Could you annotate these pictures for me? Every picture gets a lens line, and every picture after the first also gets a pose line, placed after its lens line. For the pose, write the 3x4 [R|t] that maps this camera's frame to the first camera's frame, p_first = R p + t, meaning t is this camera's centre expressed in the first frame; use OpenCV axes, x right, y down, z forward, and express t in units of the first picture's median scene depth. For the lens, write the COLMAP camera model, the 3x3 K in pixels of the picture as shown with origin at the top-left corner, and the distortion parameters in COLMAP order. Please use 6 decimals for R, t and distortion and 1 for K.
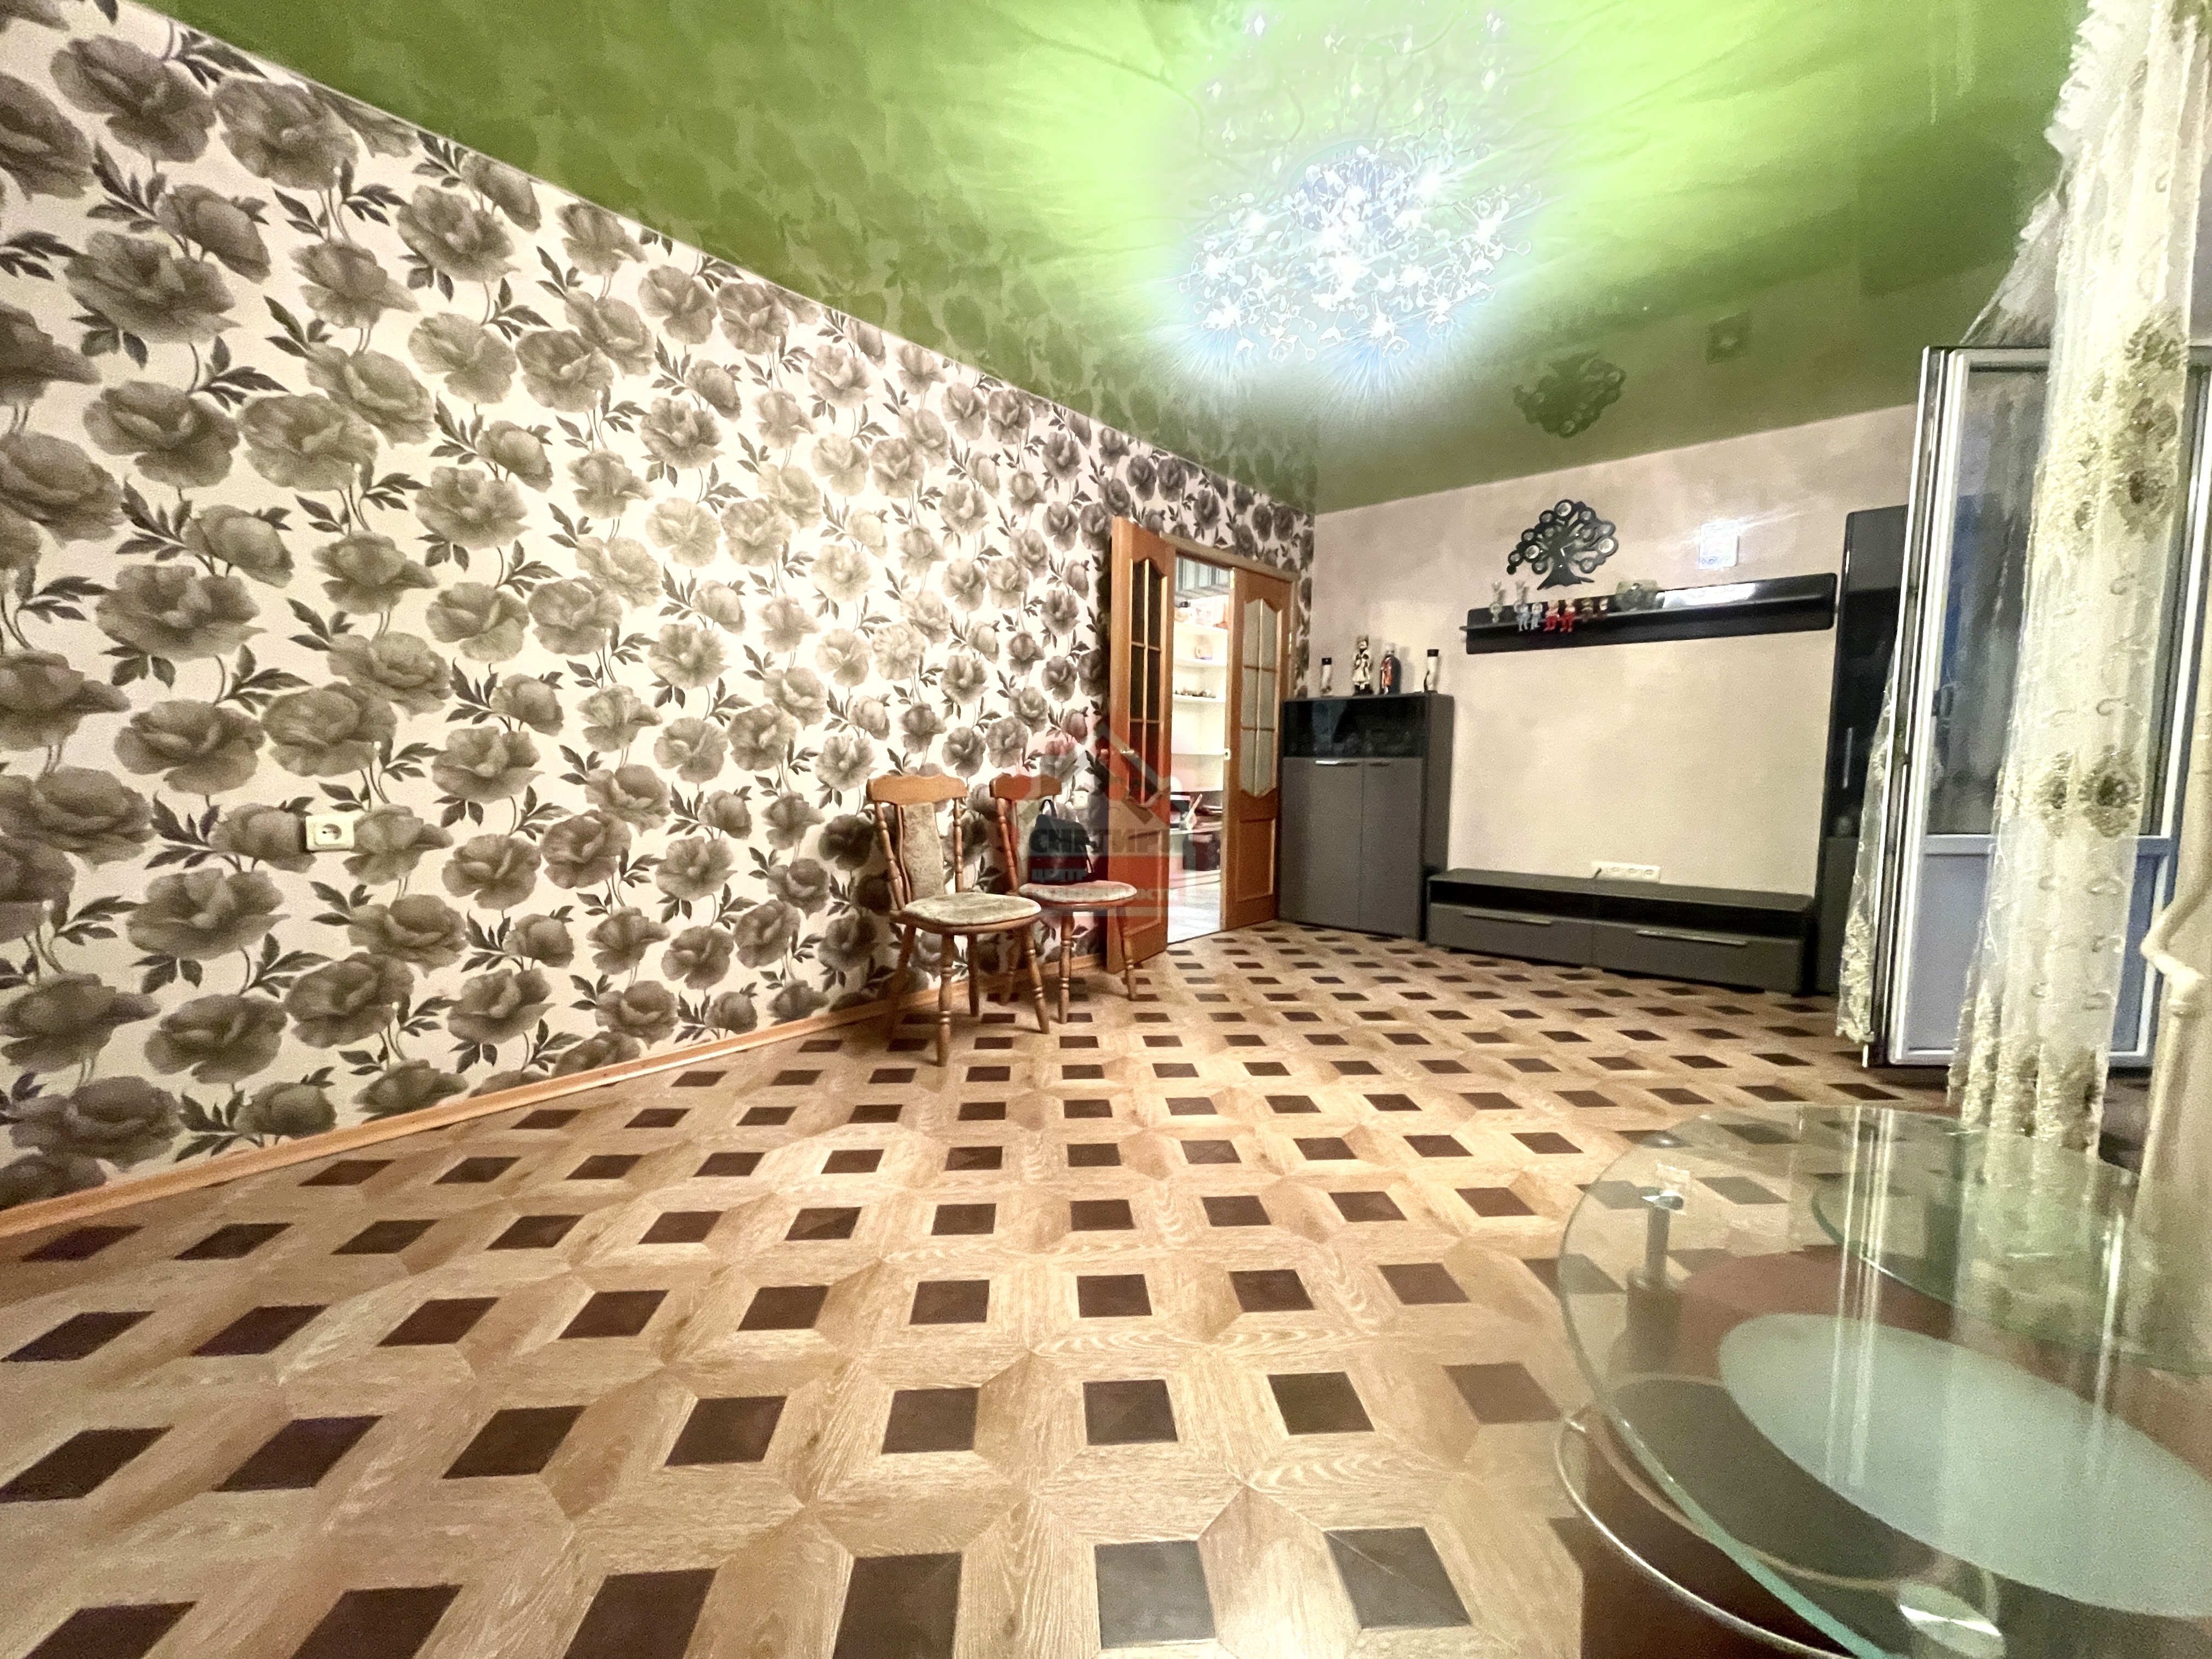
lens RADIAL K [[877.6, 0, 1092.8], [0, 877.6, 834.5], [0, 0, 1]] dist [0.000039, -0.002753]
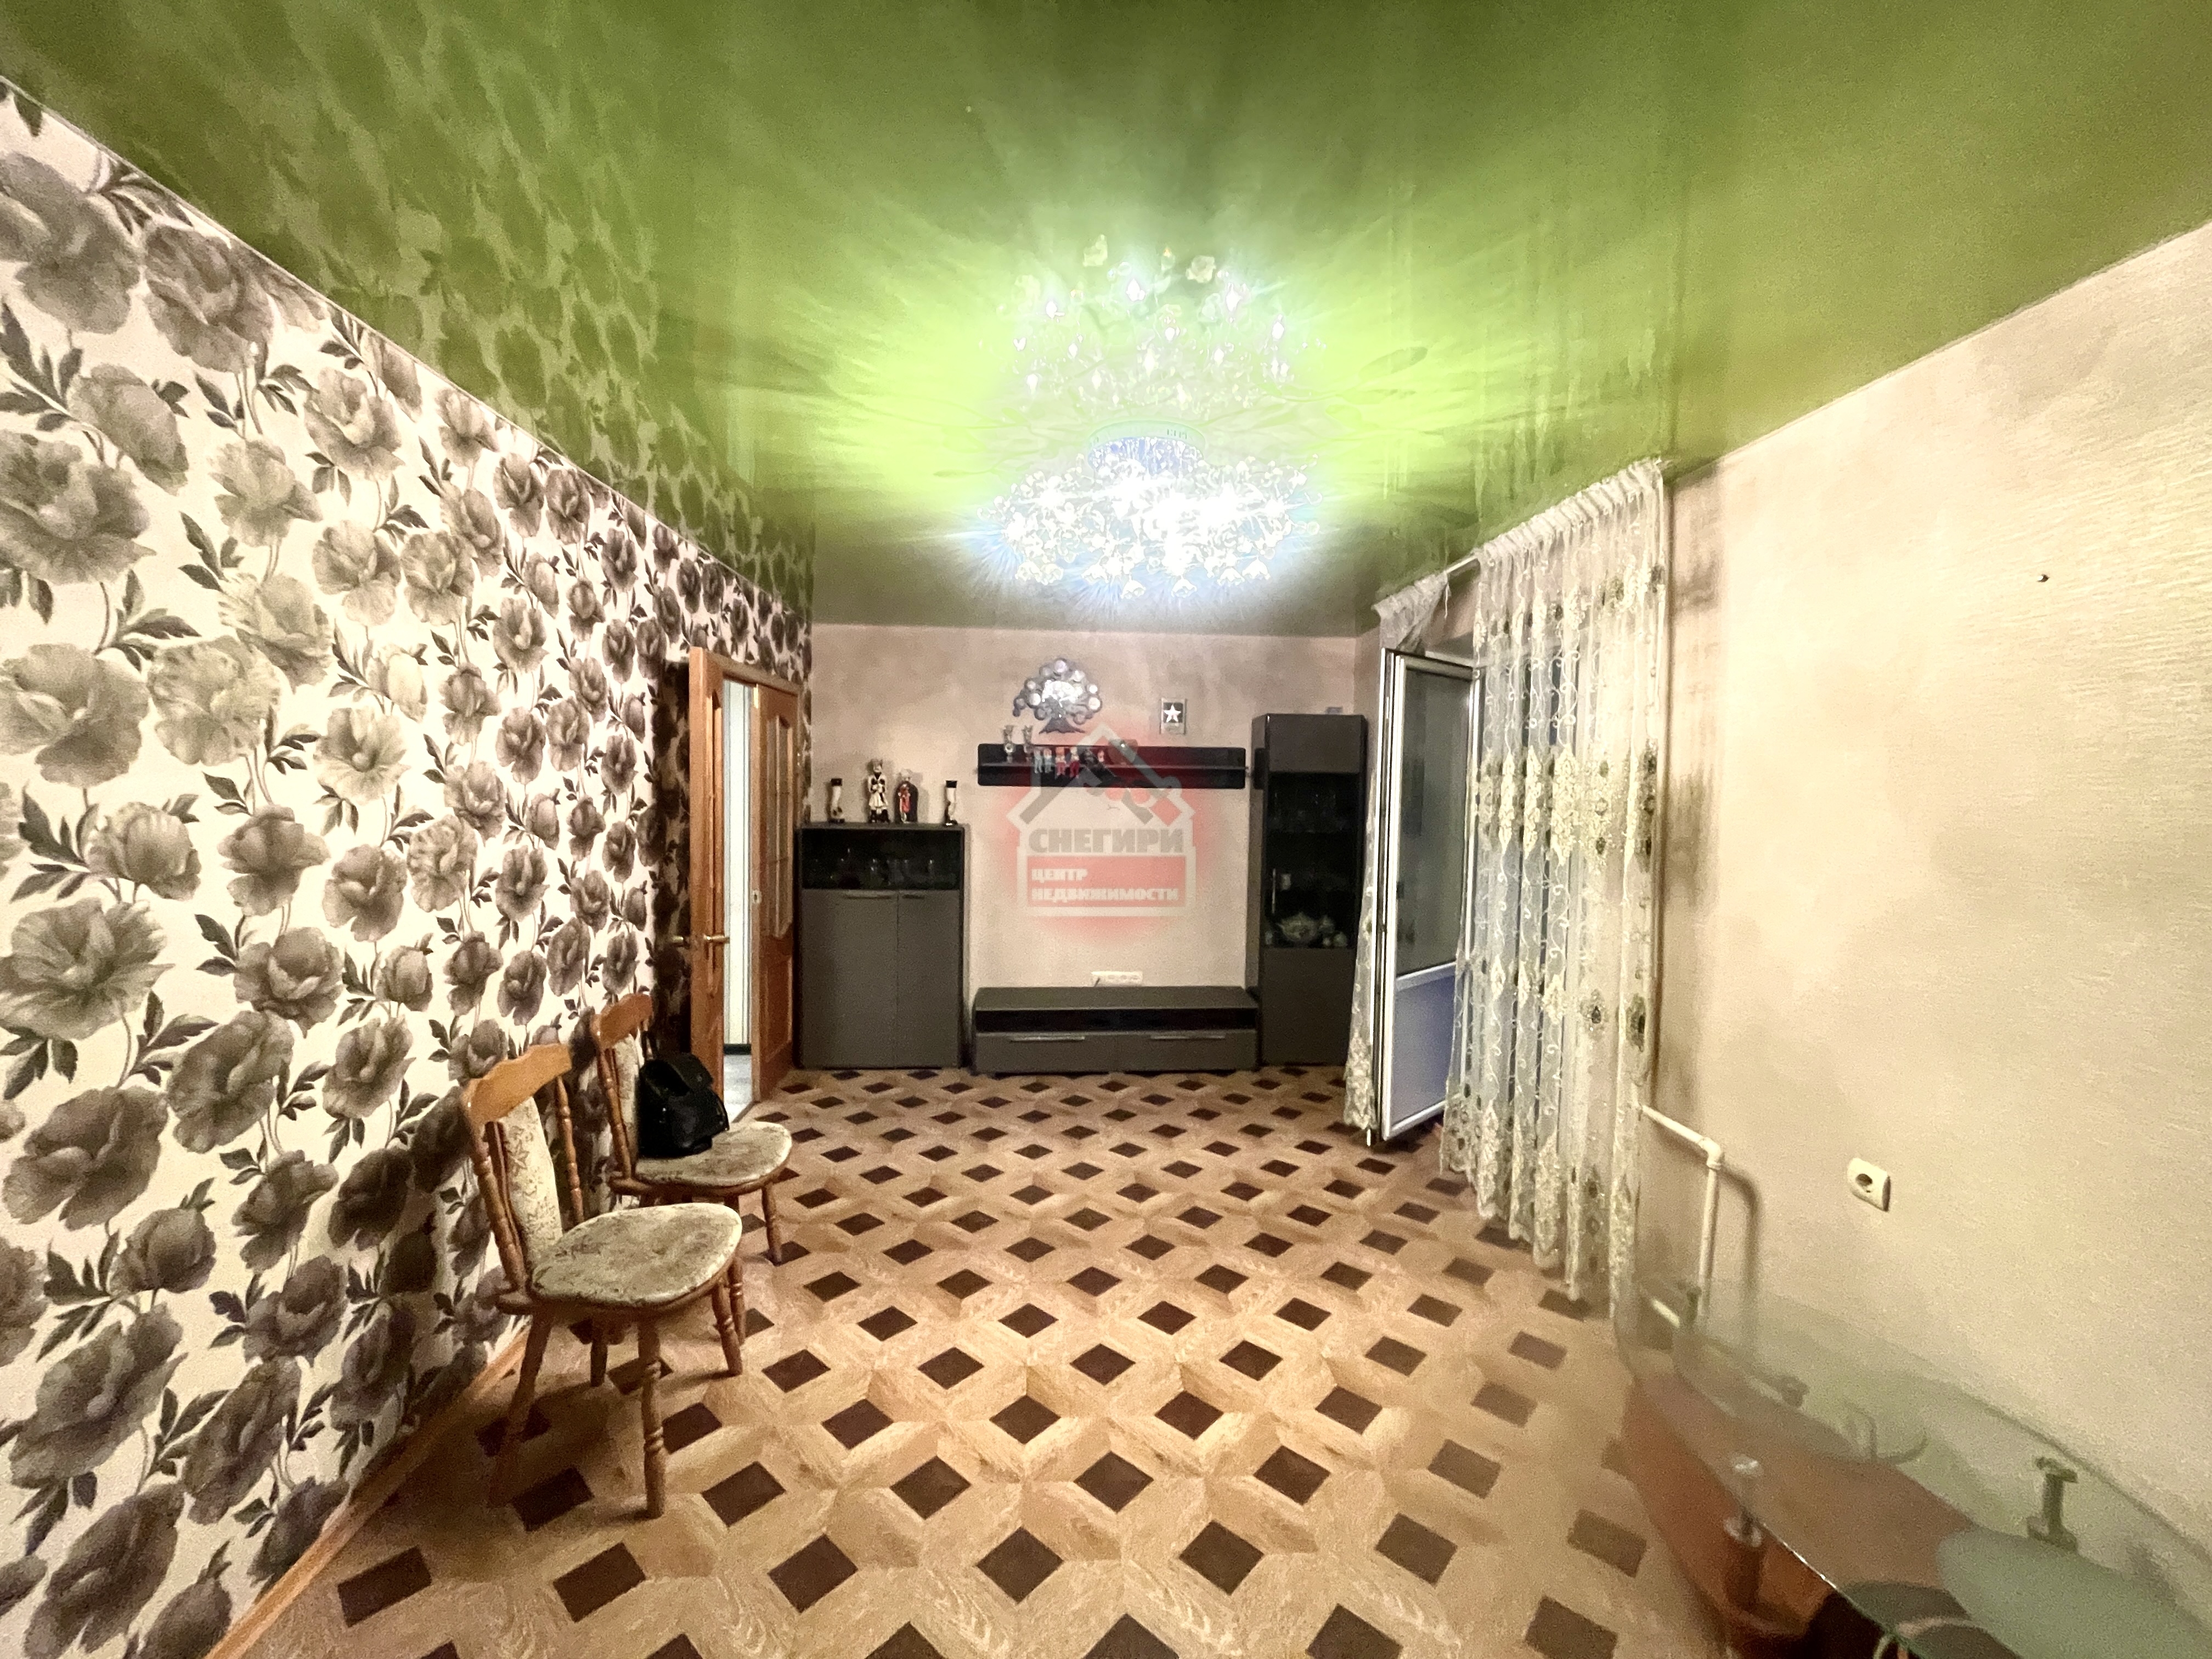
lens RADIAL K [[882.0, 0, 1092.5], [0, 882.0, 840.6], [0, 0, 1]] dist [0.000024, -0.000022]
pose [[0.719273, -0.037826, 0.693697, -0.325005], [0.053788, 0.998551, -0.001322, -0.199386], [-0.692642, 0.038264, 0.720266, 0.222604]]
